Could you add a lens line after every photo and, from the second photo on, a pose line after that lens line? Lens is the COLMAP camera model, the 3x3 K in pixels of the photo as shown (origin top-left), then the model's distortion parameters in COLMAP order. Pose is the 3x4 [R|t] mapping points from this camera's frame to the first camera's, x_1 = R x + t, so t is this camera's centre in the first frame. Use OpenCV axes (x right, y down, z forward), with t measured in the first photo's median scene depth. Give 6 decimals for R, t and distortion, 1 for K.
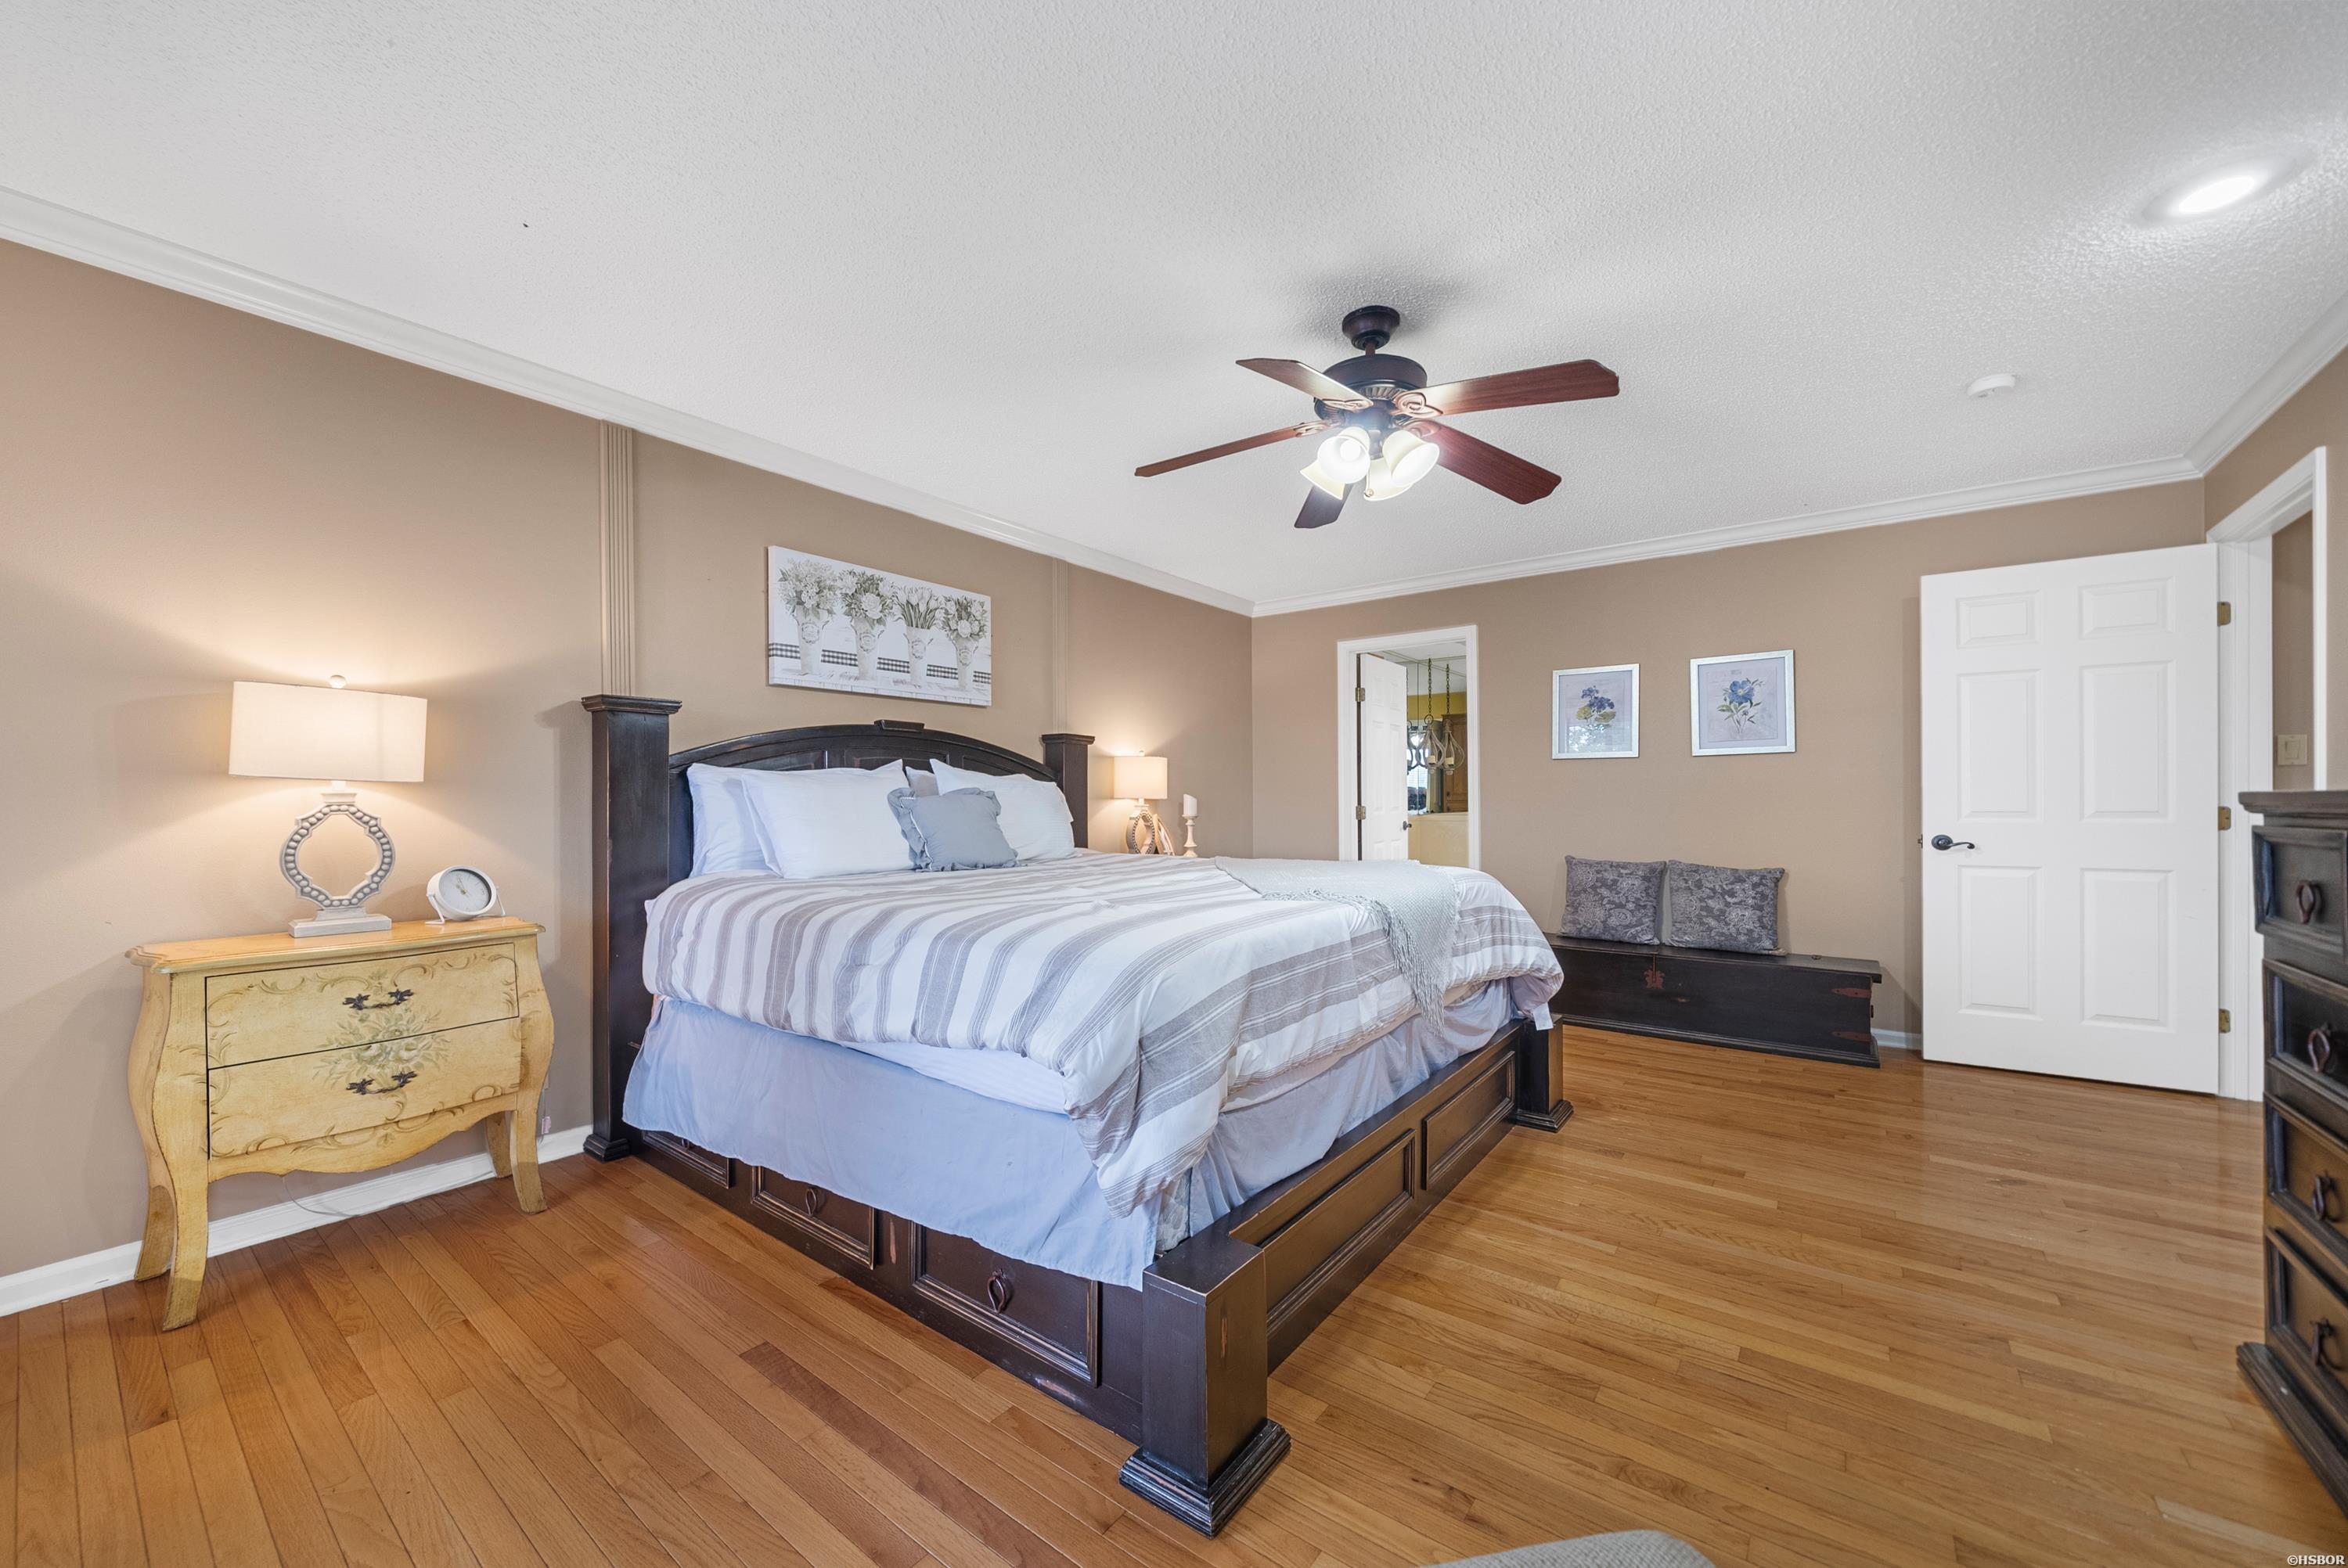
lens RADIAL K [[848.5, 0, 1162.8], [0, 848.5, 805.0], [0, 0, 1]] dist [0.000742, 0.000042]
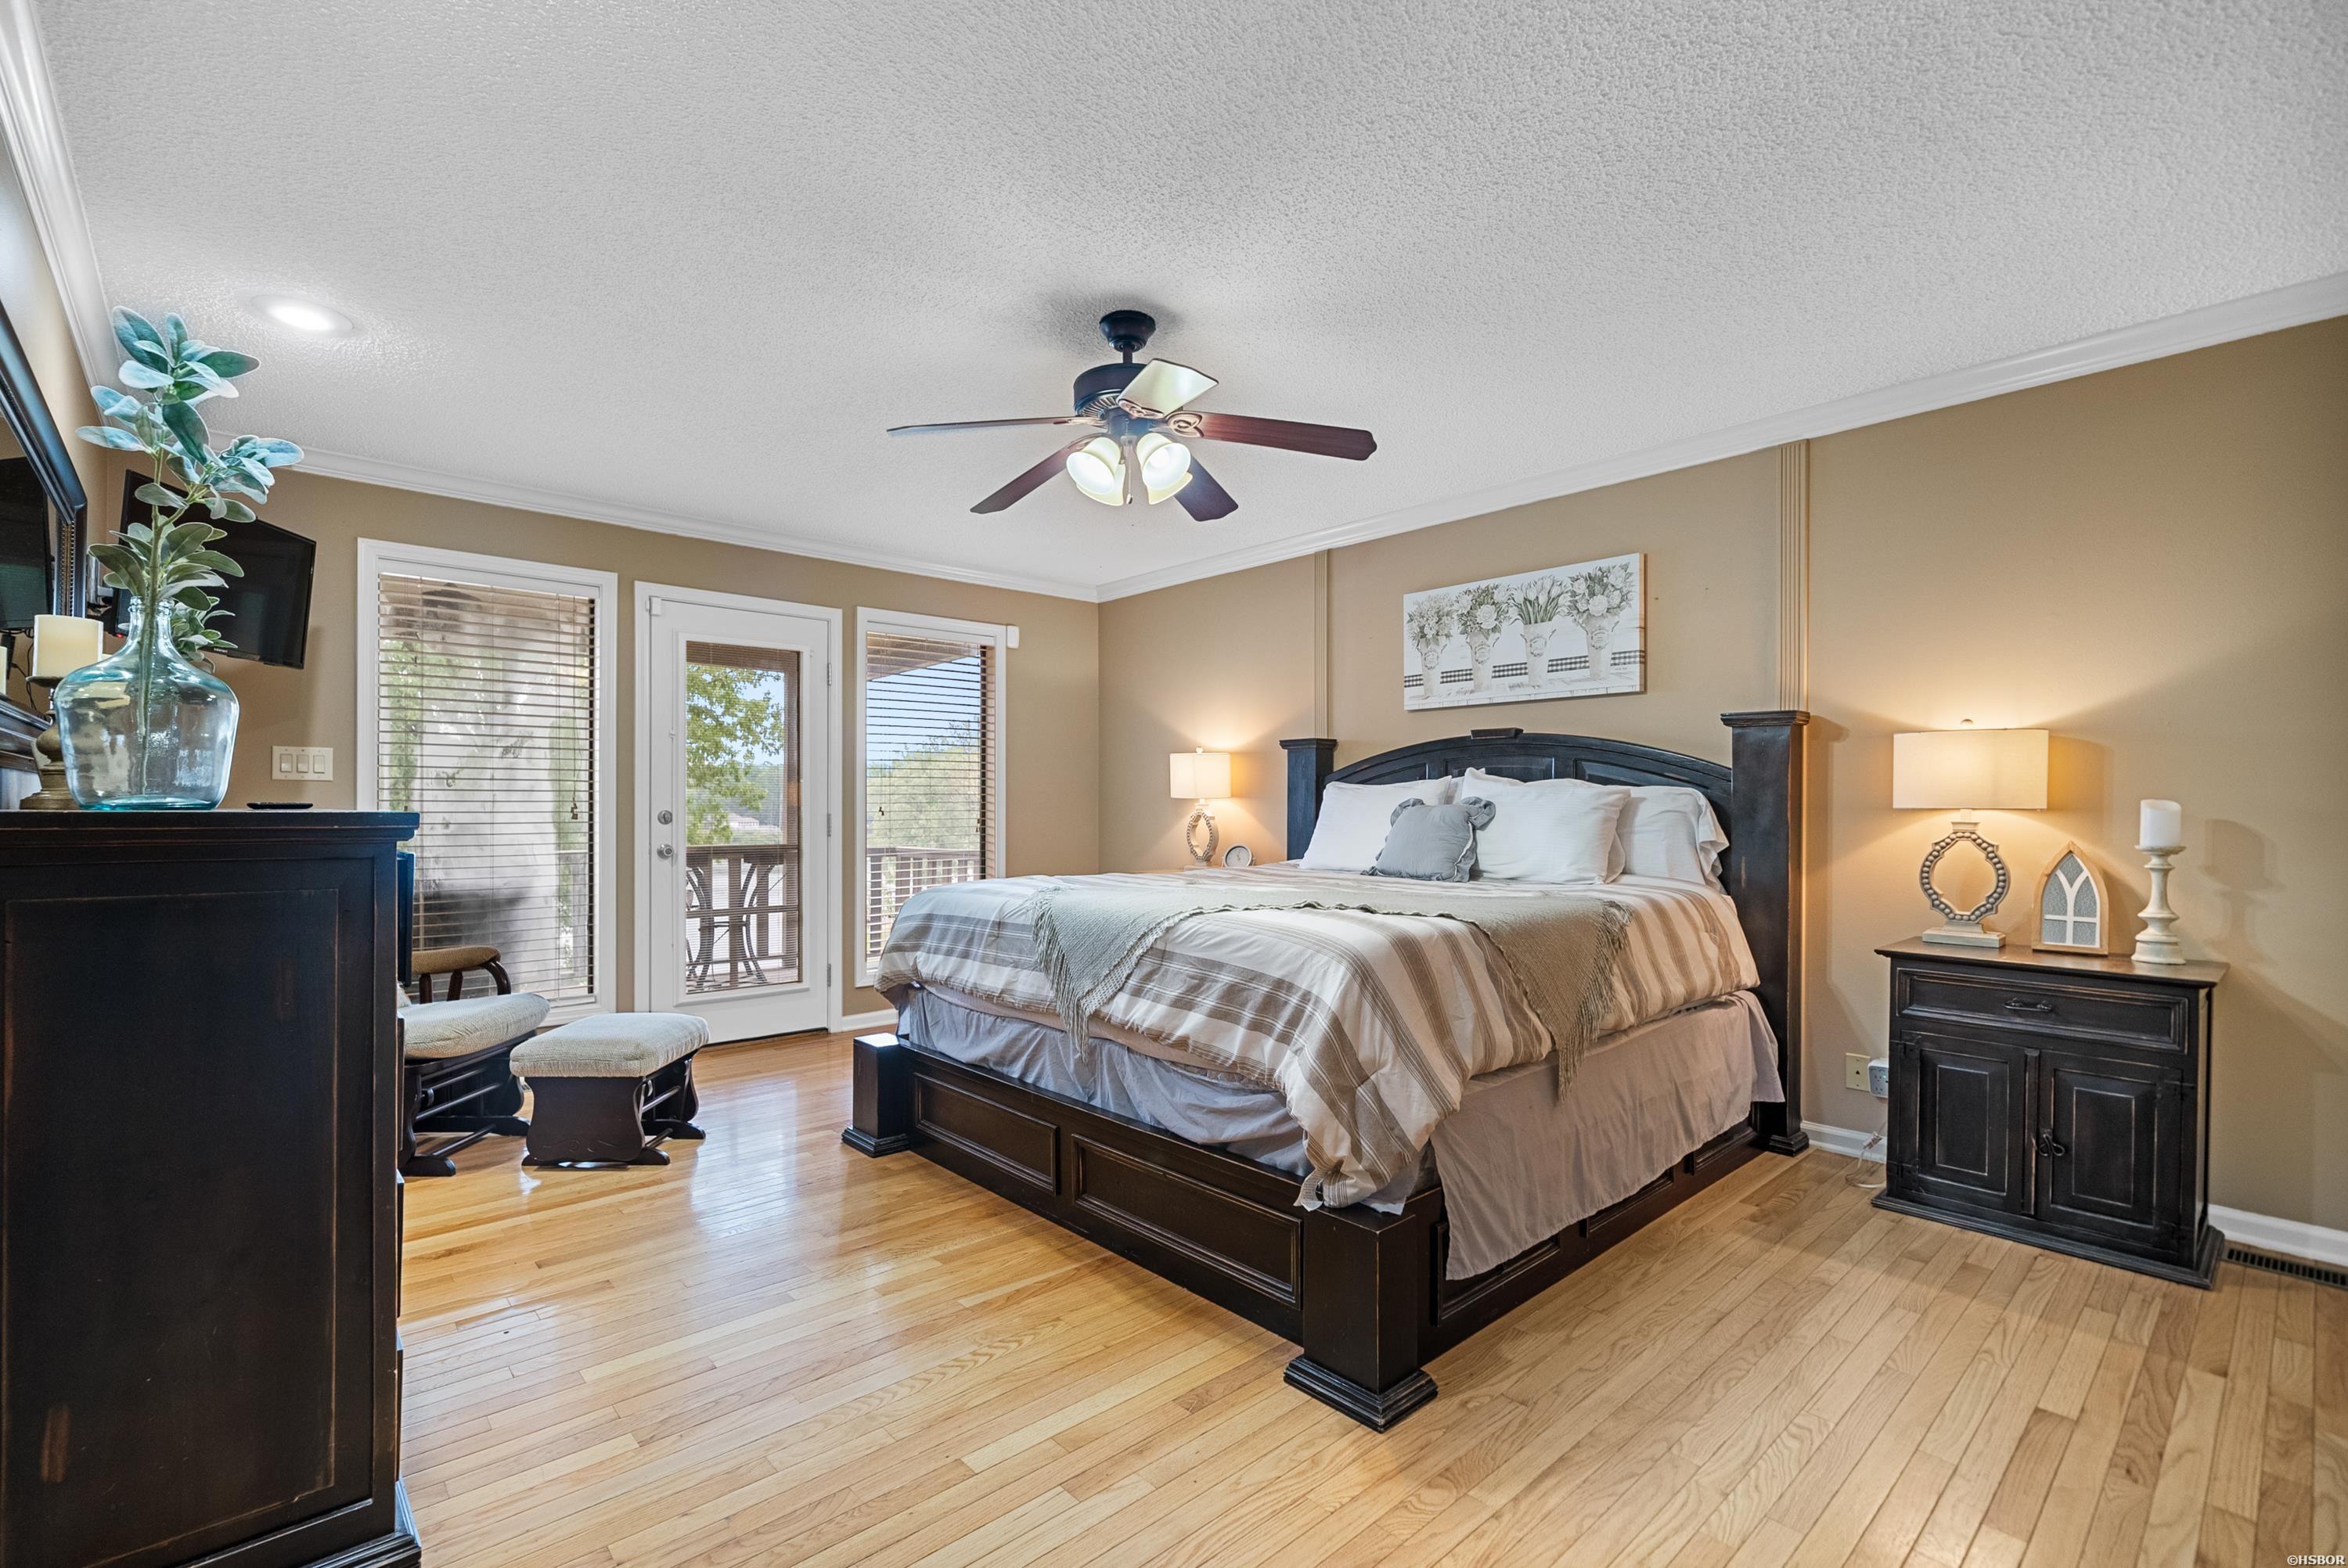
lens RADIAL K [[1025.1, 0, 1150.8], [0, 1025.1, 813.5], [0, 0, 1]] dist [0.000519, -0.000009]
pose [[-0.160129, 0.010271, -0.987043, 0.940332], [-0.005506, 0.999921, 0.011299, -0.012335], [0.987081, 0.007244, -0.160060, 0.812847]]
